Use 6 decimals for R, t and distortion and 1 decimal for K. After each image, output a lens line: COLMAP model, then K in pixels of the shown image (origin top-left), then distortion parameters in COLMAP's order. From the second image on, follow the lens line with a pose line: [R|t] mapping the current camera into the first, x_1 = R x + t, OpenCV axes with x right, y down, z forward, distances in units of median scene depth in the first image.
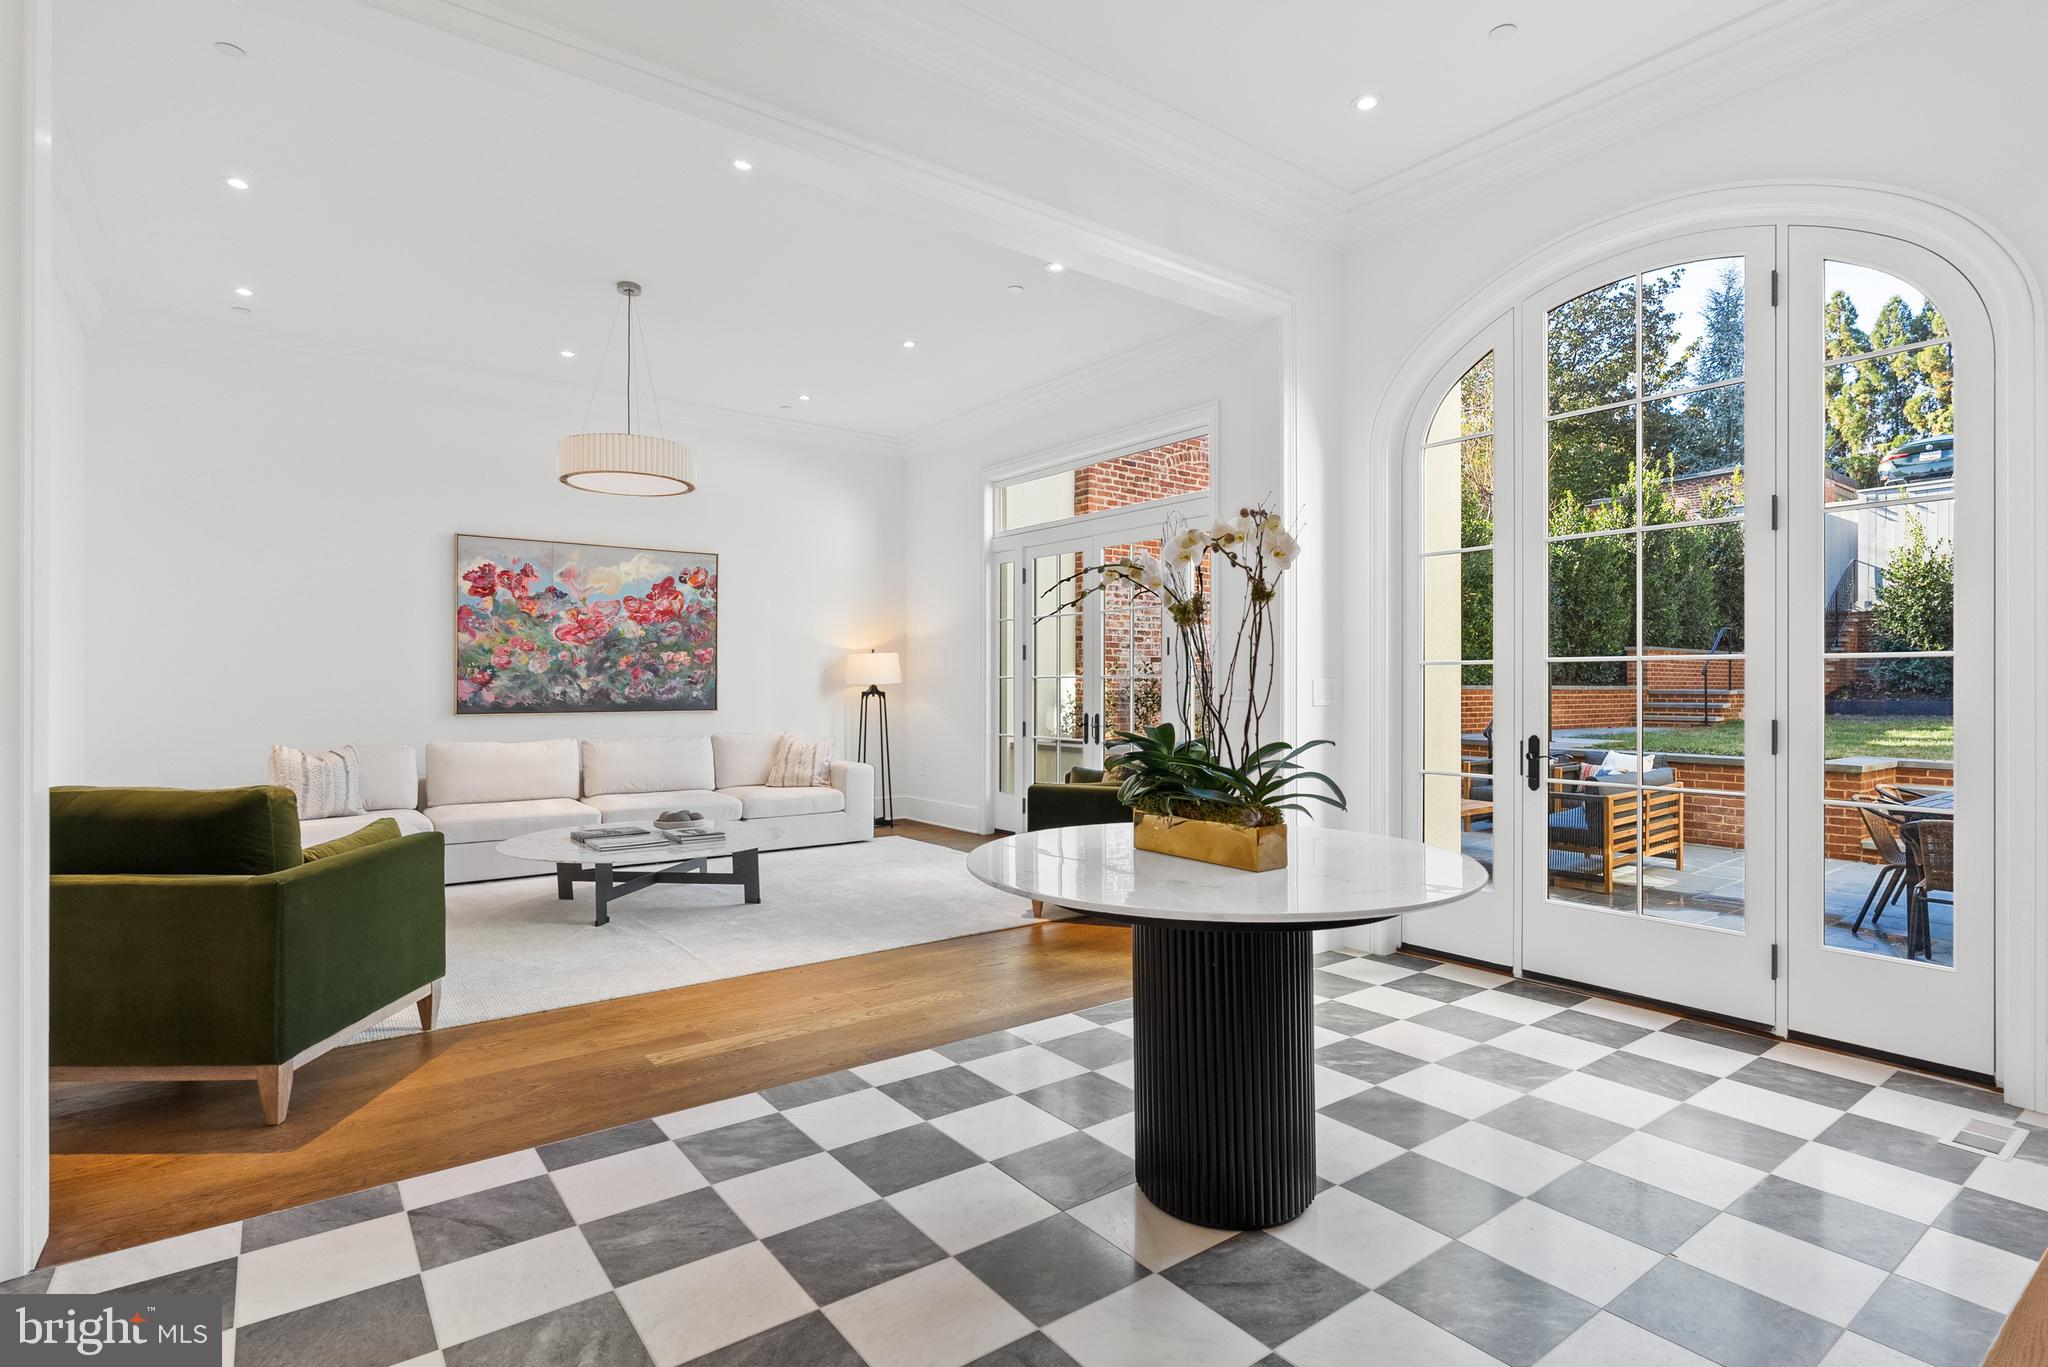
lens RADIAL K [[994.9, 0, 1024.0], [0, 994.9, 683.5], [0, 0, 1]] dist [-0.000270, -0.000076]
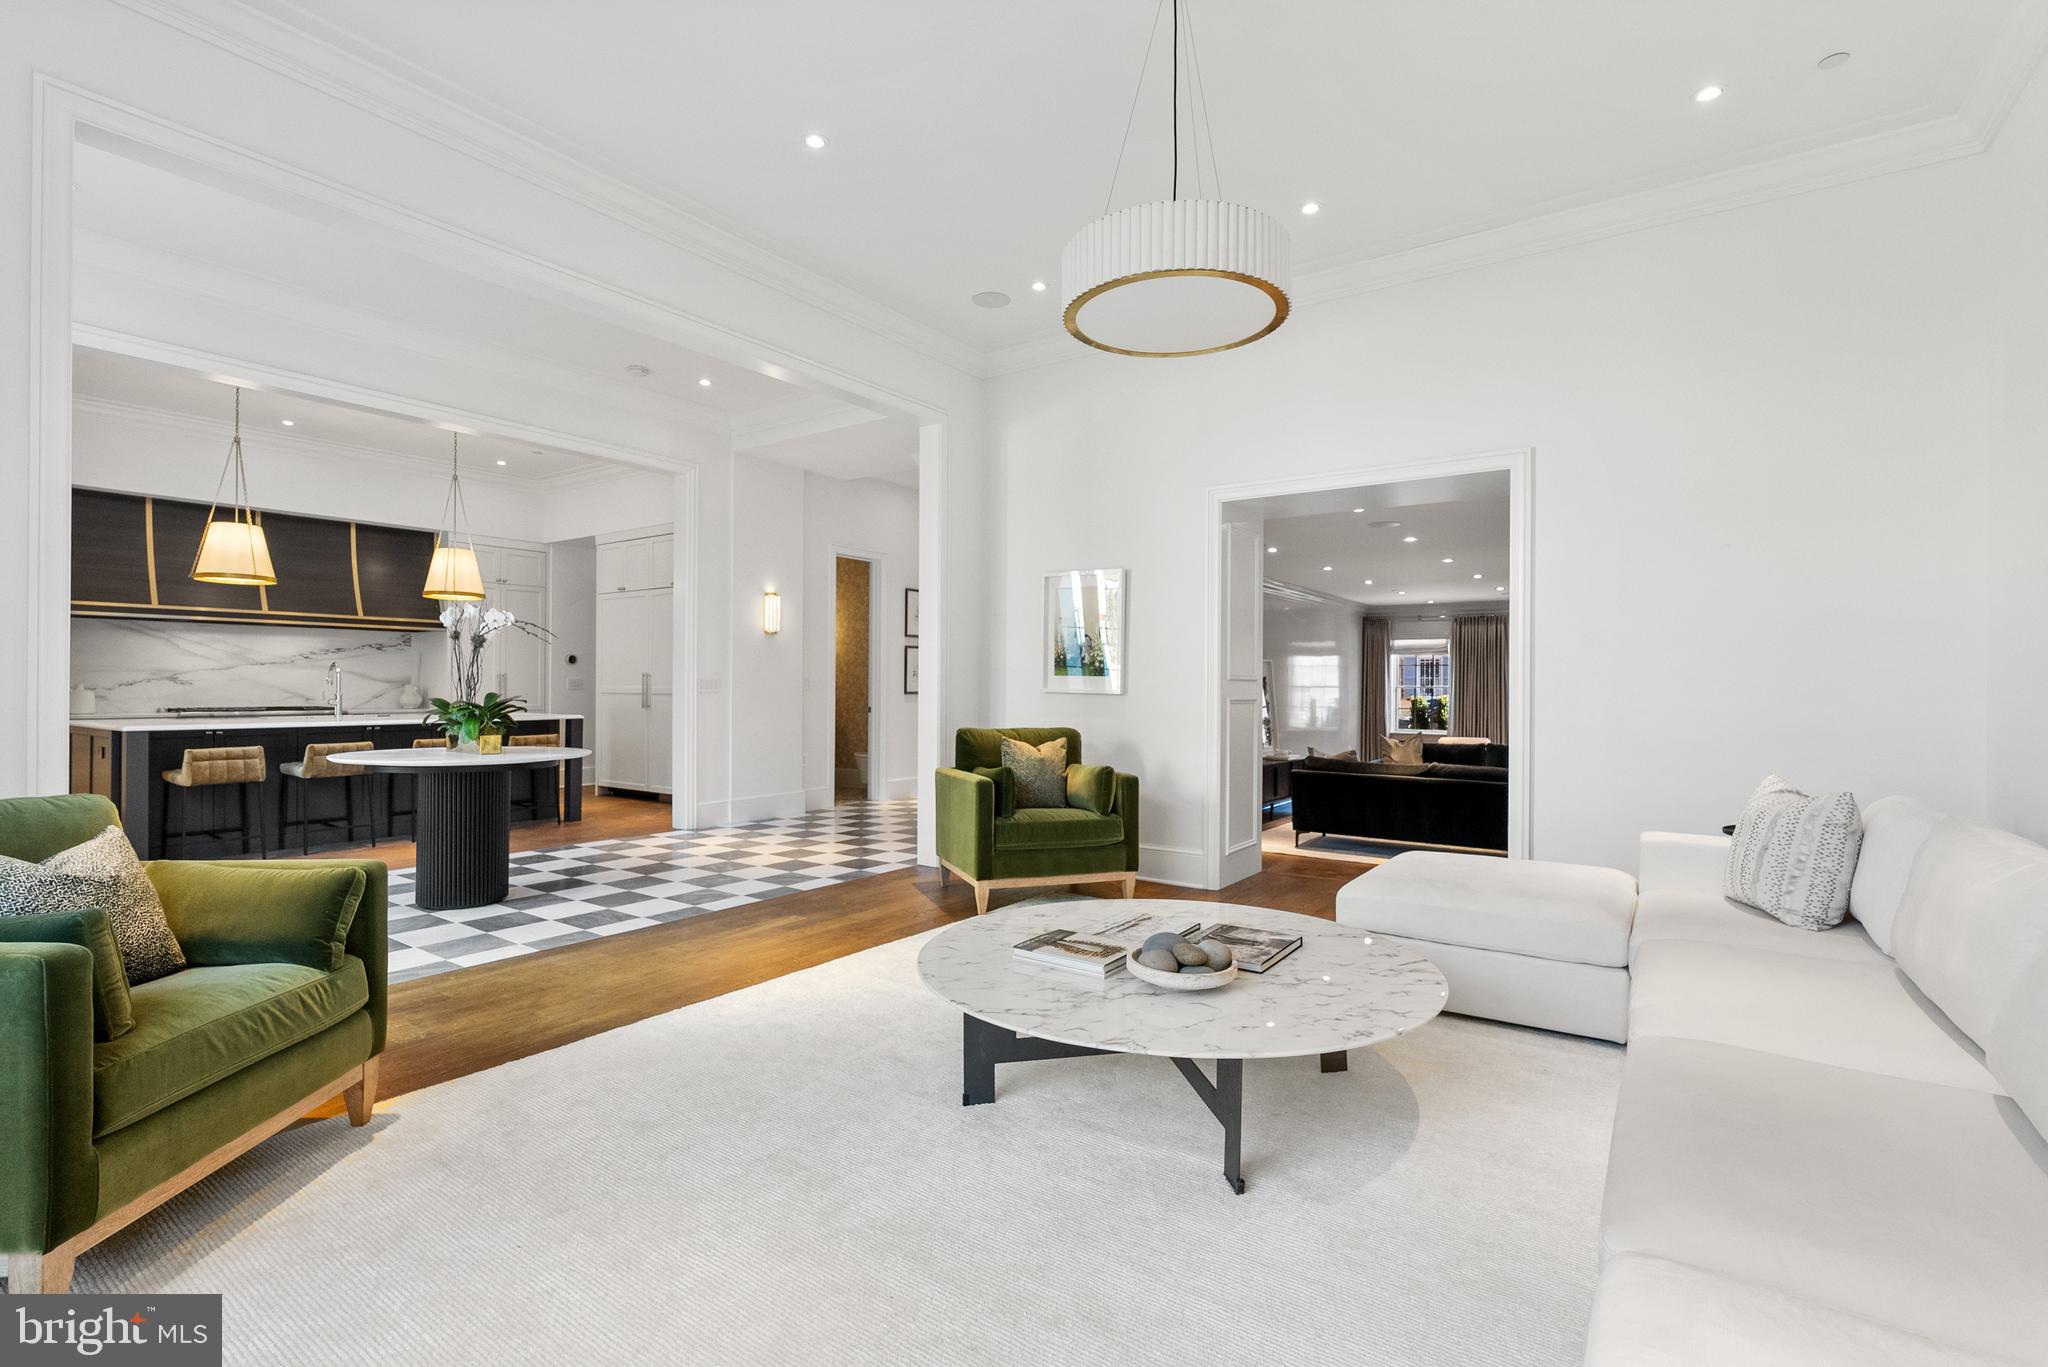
lens RADIAL K [[925.2, 0, 1025.7], [0, 925.2, 704.7], [0, 0, 1]] dist [-0.000237, -0.000122]
pose [[-0.952955, 0.002336, -0.303102, -0.125265], [-0.003825, 0.999798, 0.019733, 0.007817], [0.303087, 0.019964, -0.952754, 1.144341]]
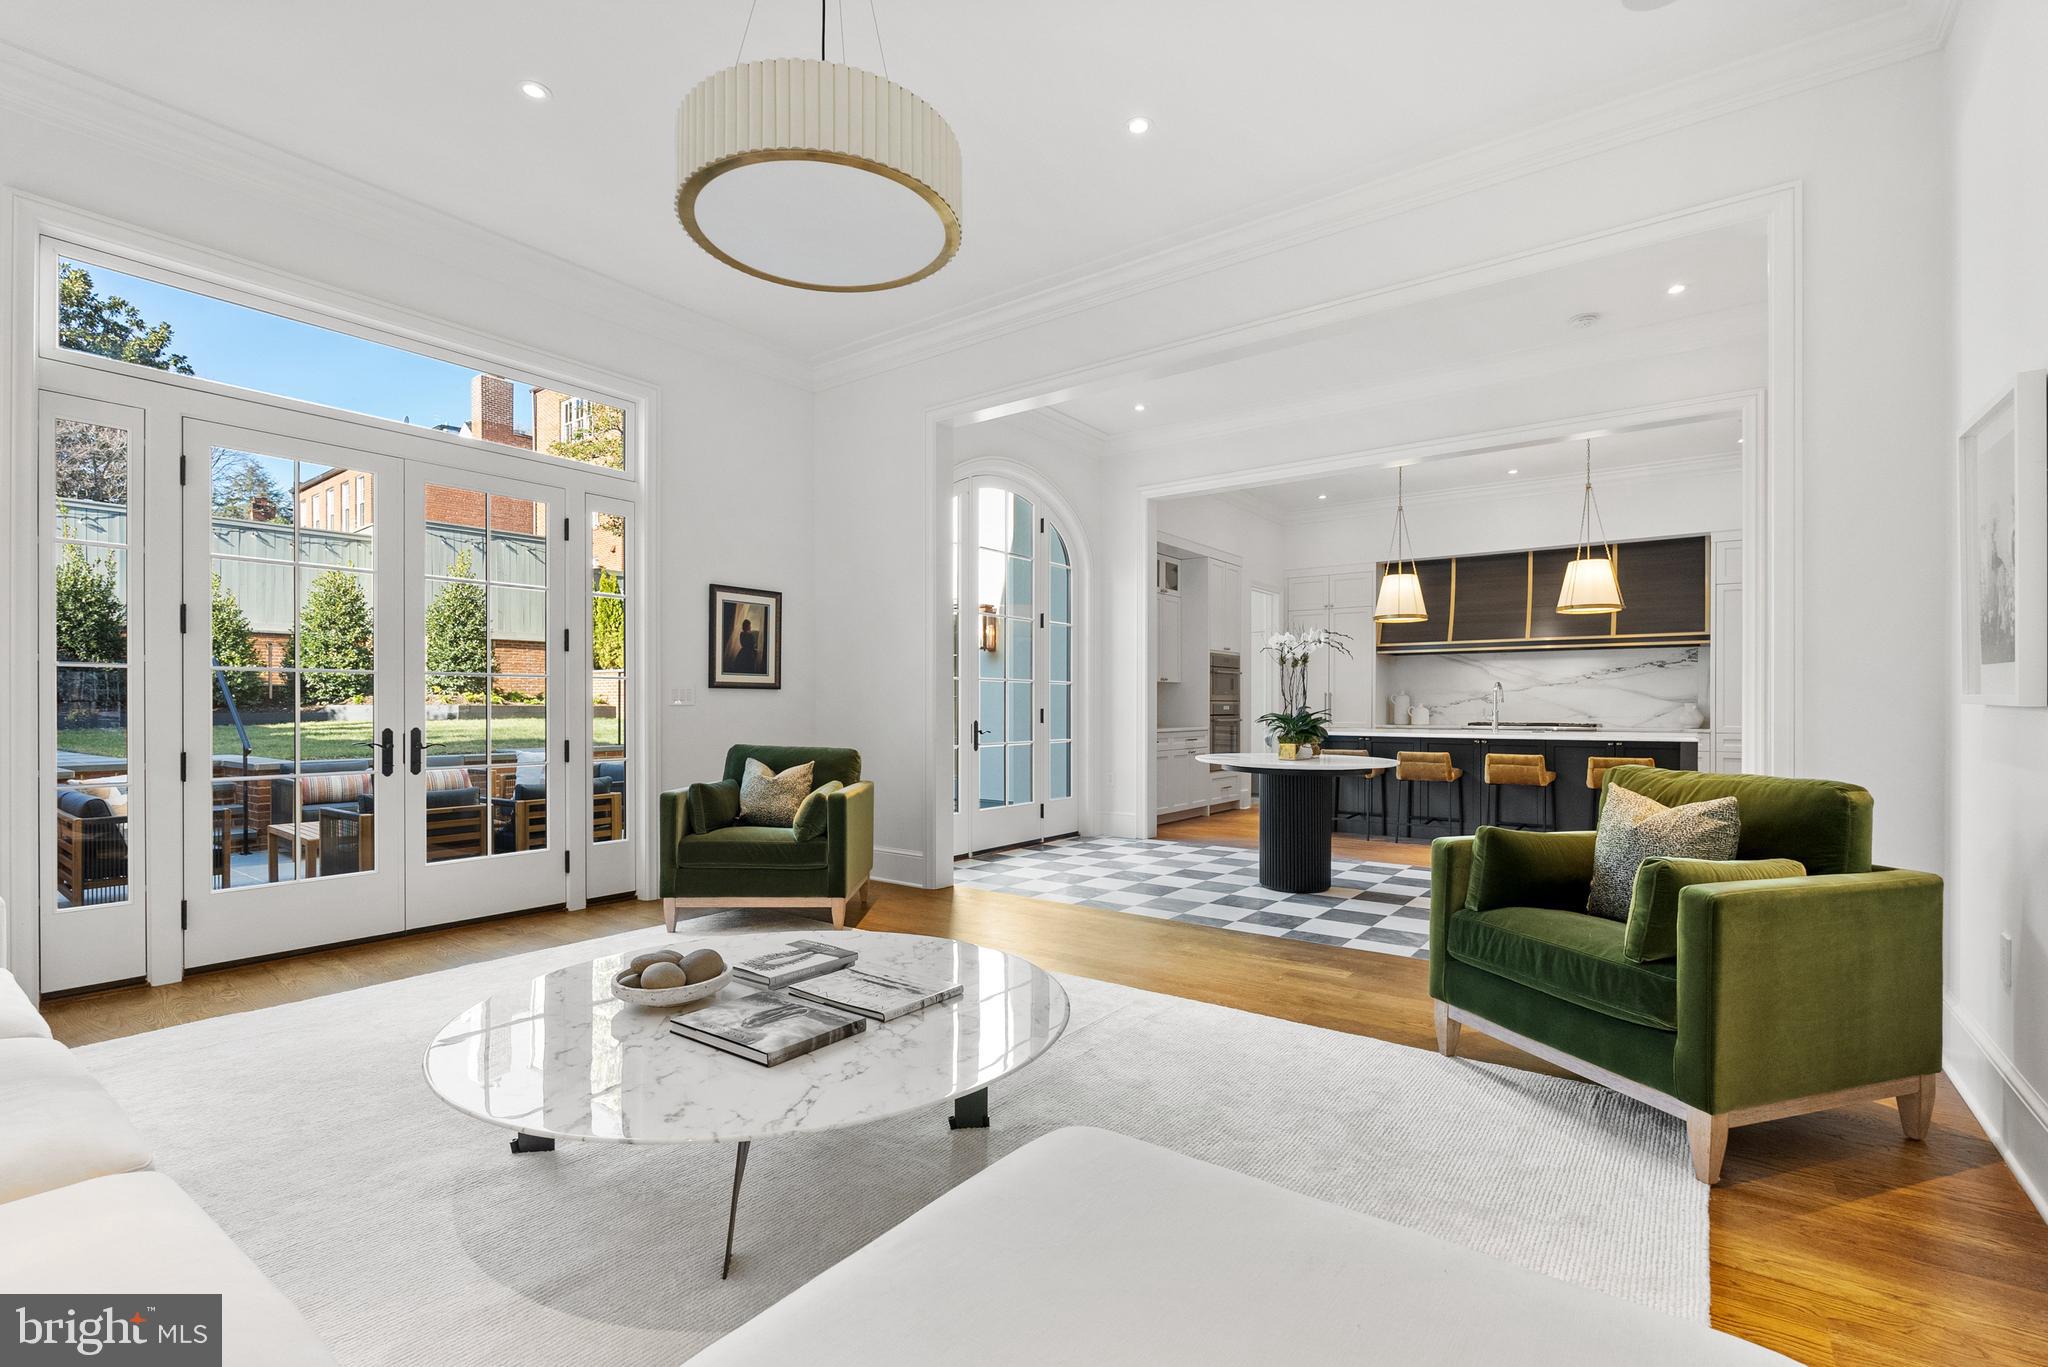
lens RADIAL K [[925.2, 0, 1025.7], [0, 925.2, 704.7], [0, 0, 1]] dist [-0.000237, -0.000122]
pose [[-0.284962, 0.000094, 0.958539, -0.644590], [-0.002083, 0.999998, -0.000718, 0.014602], [-0.958537, -0.002202, -0.284961, 0.802073]]
